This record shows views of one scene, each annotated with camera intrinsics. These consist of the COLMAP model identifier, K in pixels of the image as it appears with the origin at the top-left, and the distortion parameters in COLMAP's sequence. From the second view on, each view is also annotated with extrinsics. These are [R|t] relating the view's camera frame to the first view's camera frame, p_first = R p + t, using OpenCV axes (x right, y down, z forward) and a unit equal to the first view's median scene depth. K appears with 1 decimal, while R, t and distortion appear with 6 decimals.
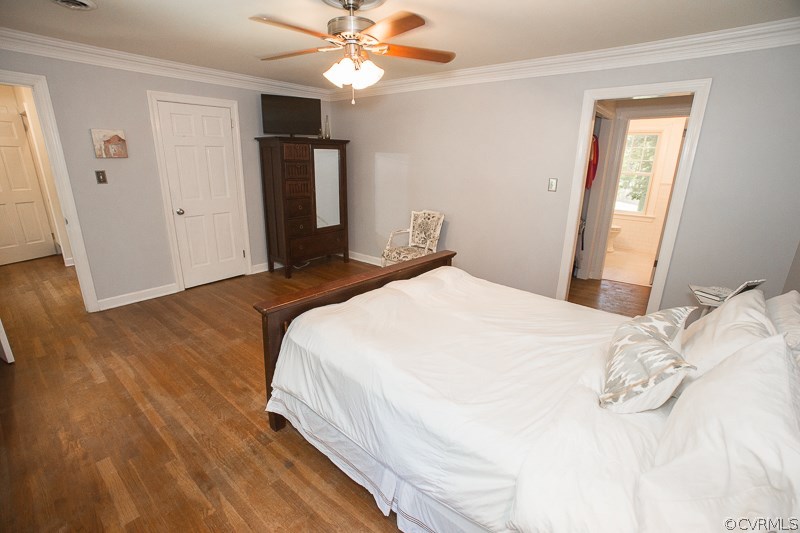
lens RADIAL K [[363.0, 0, 397.6], [0, 363.0, 269.1], [0, 0, 1]] dist [-0.075478, 0.026379]
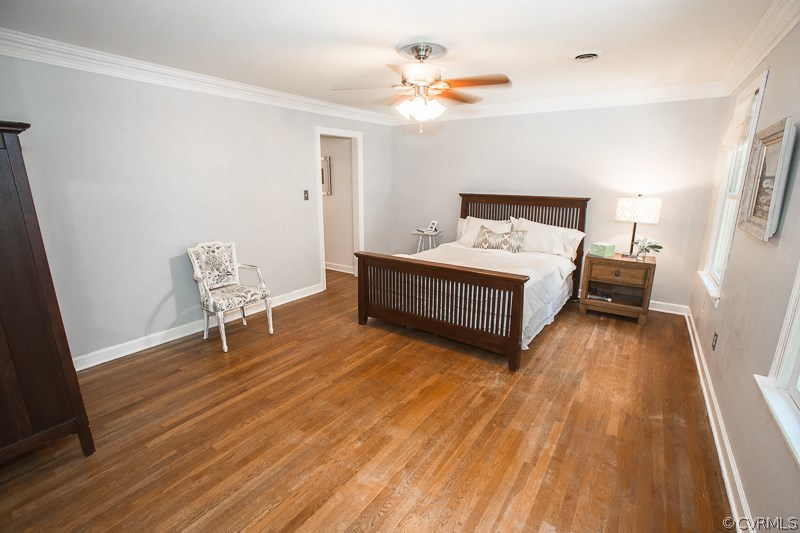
lens RADIAL K [[363.0, 0, 397.6], [0, 363.0, 269.1], [0, 0, 1]] dist [-0.075478, 0.026379]
pose [[-0.078768, -0.257335, 0.963107, -1.337353], [0.285879, 0.919700, 0.269118, -0.367549], [-0.955023, 0.296530, 0.001124, 1.134536]]
